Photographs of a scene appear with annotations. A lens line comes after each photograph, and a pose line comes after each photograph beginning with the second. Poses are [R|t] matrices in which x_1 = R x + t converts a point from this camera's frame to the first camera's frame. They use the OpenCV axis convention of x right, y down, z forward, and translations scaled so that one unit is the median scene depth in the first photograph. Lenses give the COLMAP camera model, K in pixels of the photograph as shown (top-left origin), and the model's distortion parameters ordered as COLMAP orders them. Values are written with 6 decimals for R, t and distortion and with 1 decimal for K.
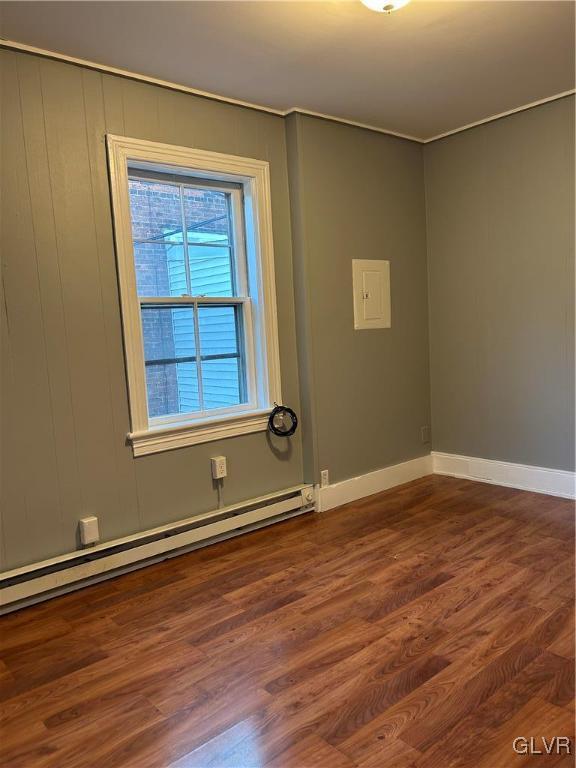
lens RADIAL K [[583.3, 0, 288.2], [0, 583.3, 376.0], [0, 0, 1]] dist [0.046787, -0.004834]
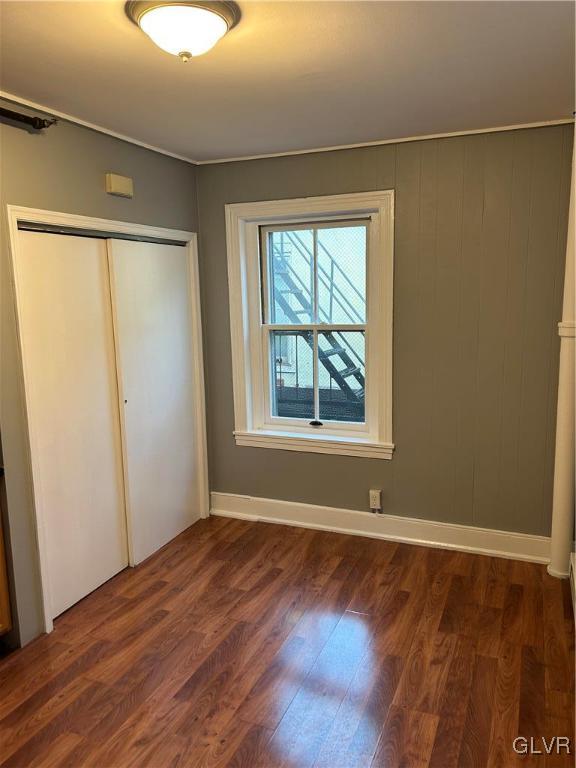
lens RADIAL K [[583.3, 0, 288.2], [0, 583.3, 376.0], [0, 0, 1]] dist [0.046787, -0.004834]
pose [[-0.894910, 0.139629, -0.423839, 0.463677], [0.033959, 0.968342, 0.247307, -0.393363], [0.444953, 0.206924, -0.871321, 1.920413]]
